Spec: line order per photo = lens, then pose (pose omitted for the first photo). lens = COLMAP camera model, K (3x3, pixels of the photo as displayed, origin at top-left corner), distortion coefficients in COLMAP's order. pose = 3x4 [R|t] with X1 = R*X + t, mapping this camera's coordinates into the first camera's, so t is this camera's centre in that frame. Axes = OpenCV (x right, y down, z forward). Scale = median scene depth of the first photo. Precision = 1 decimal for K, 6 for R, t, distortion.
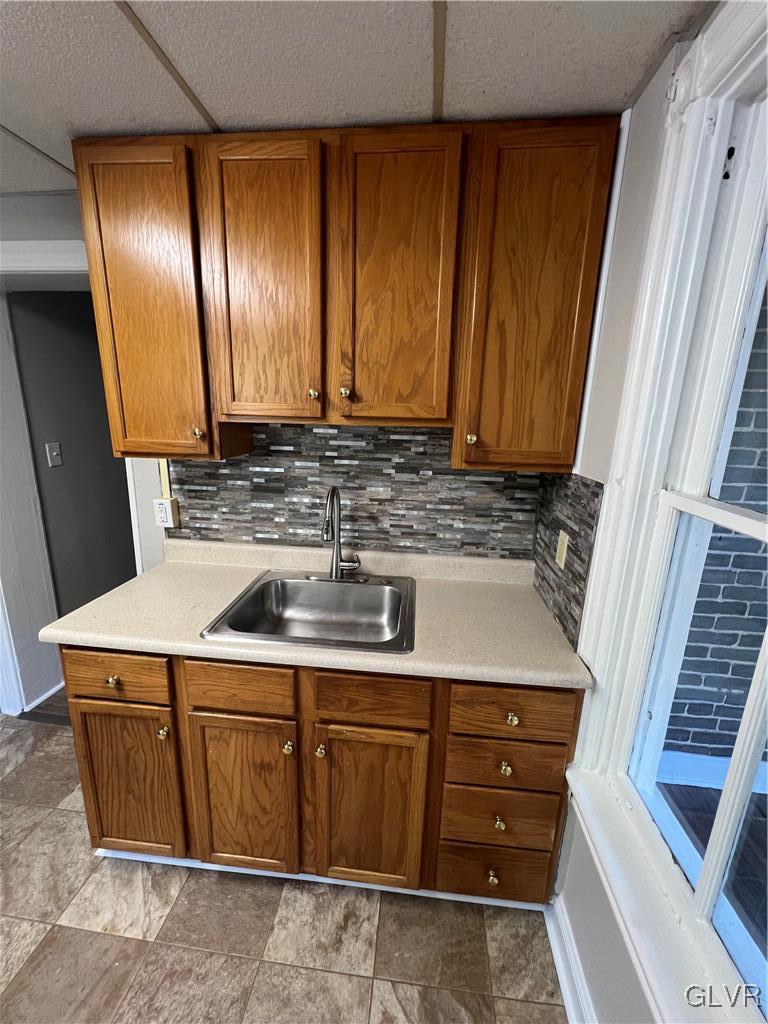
lens RADIAL K [[411.1, 0, 384.0], [0, 411.1, 513.8], [0, 0, 1]] dist [-0.004166, 0.000733]
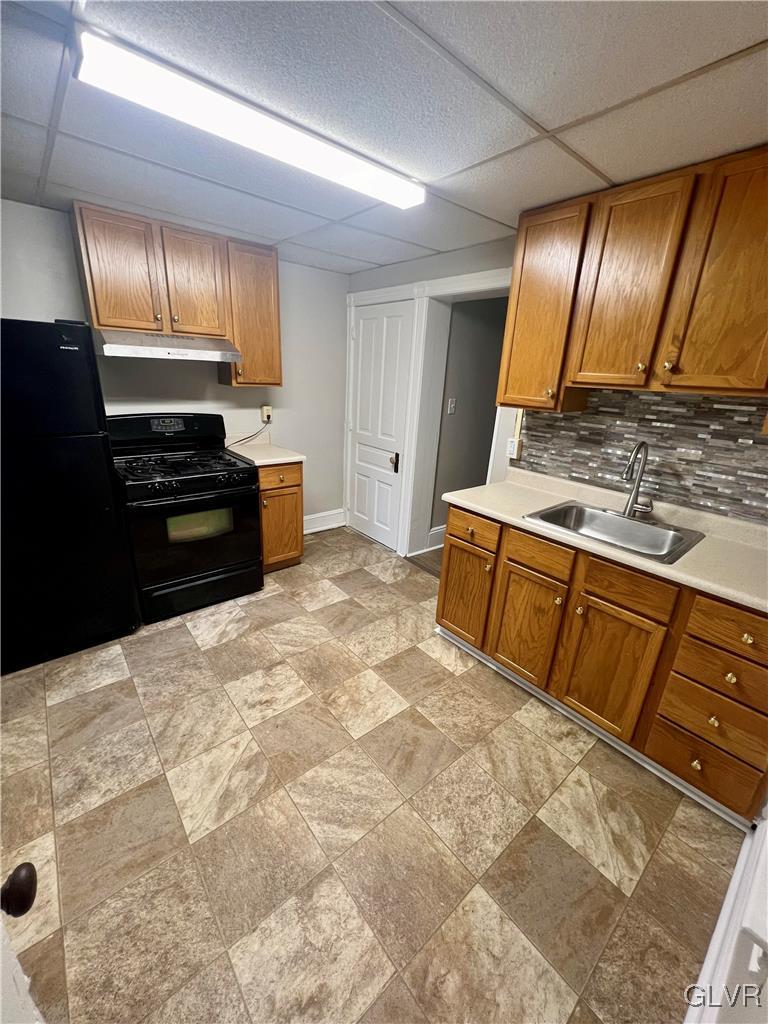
lens RADIAL K [[406.1, 0, 388.5], [0, 406.1, 509.1], [0, 0, 1]] dist [-0.001353, -0.000001]
pose [[0.724199, 0.229654, -0.650226, 0.195686], [-0.193422, 0.972713, 0.128127, 0.148265], [0.661909, 0.032979, 0.748859, -0.522880]]
